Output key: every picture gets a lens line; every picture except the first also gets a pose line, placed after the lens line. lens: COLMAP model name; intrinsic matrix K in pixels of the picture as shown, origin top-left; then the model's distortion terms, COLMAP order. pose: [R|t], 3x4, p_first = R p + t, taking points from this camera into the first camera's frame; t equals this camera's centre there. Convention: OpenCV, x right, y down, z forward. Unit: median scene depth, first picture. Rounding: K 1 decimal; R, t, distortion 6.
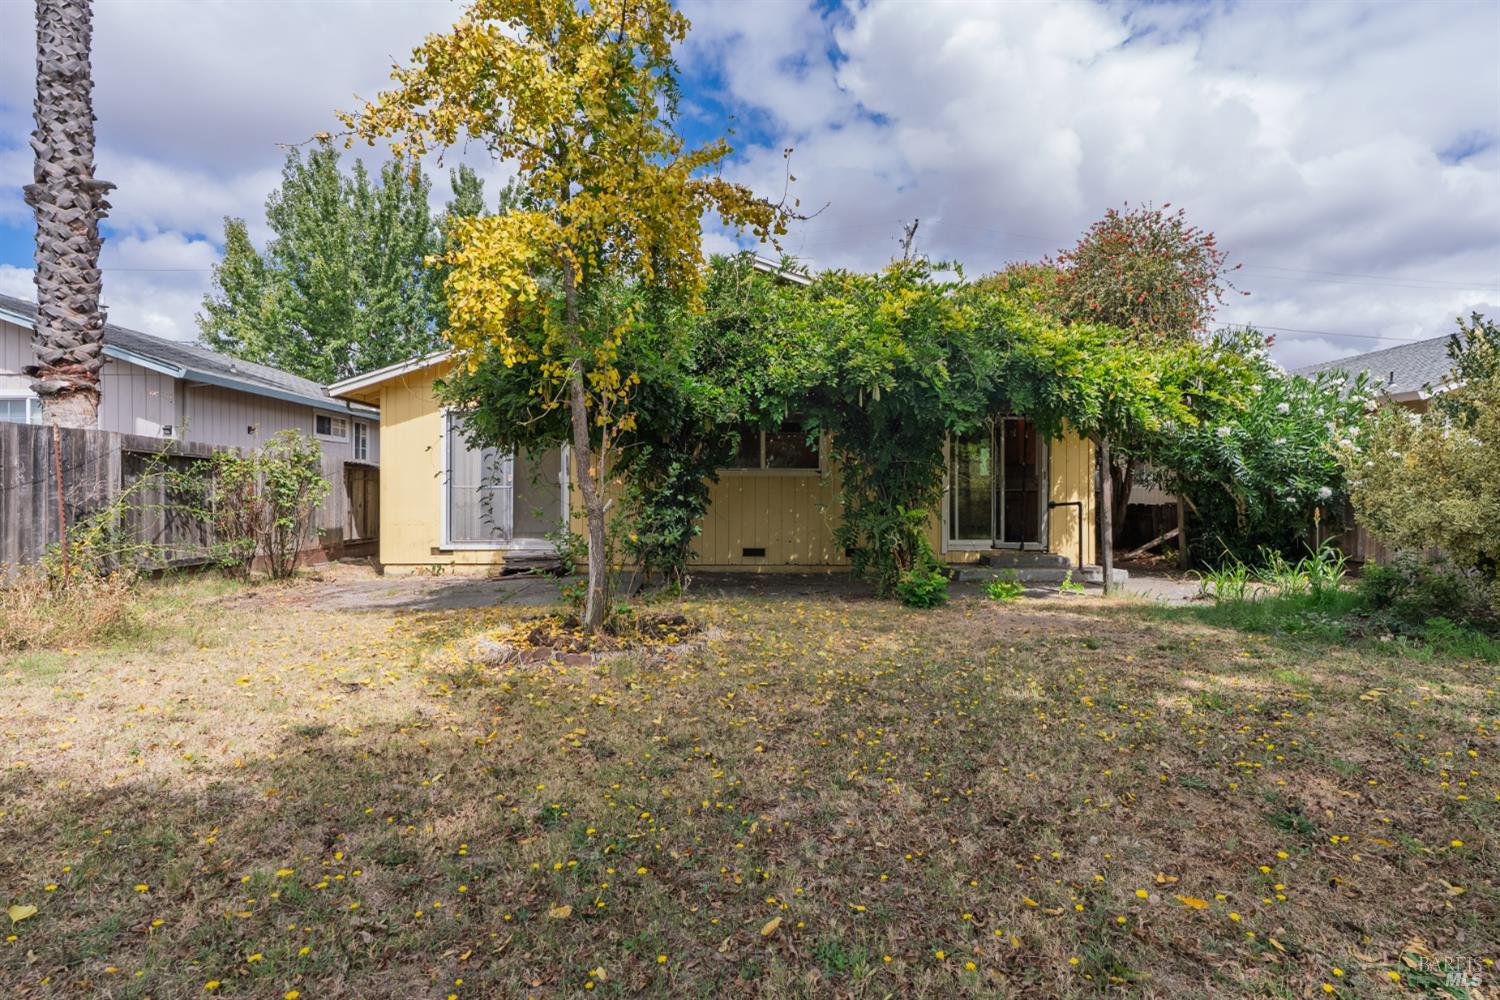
lens RADIAL K [[731.6, 0, 751.0], [0, 731.6, 508.9], [0, 0, 1]] dist [-0.002043, -0.000067]
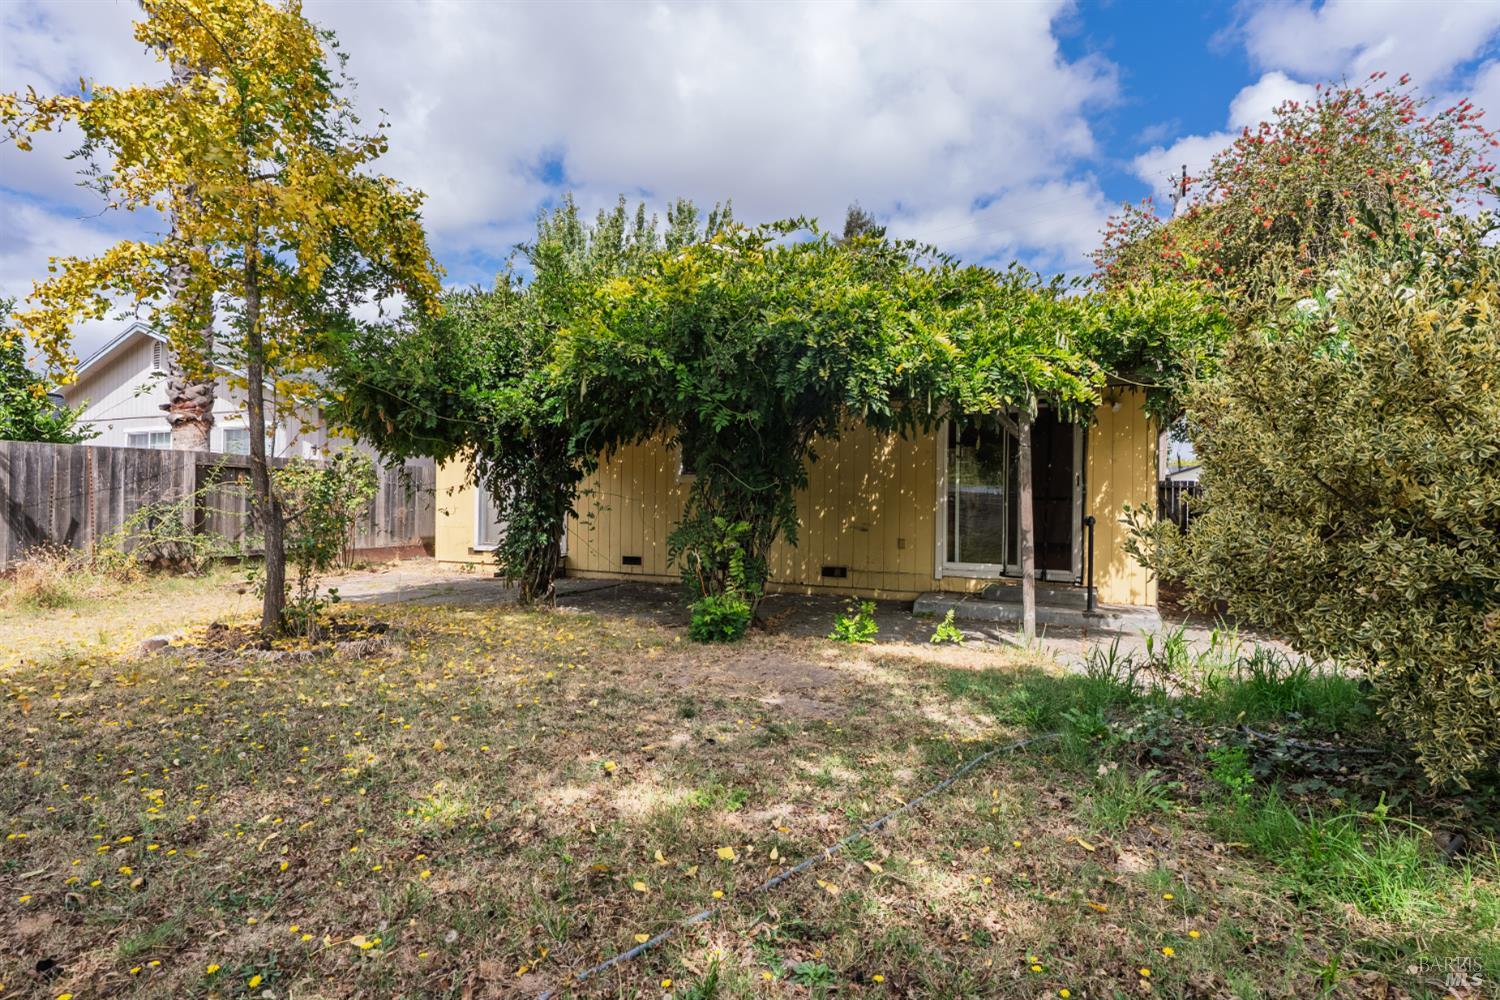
lens RADIAL K [[731.6, 0, 751.0], [0, 731.6, 508.9], [0, 0, 1]] dist [-0.002043, -0.000067]
pose [[0.893926, 0.013398, -0.448014, 0.450002], [-0.018368, 0.999808, -0.006751, -0.006950], [0.447838, 0.014264, 0.894001, 0.192310]]
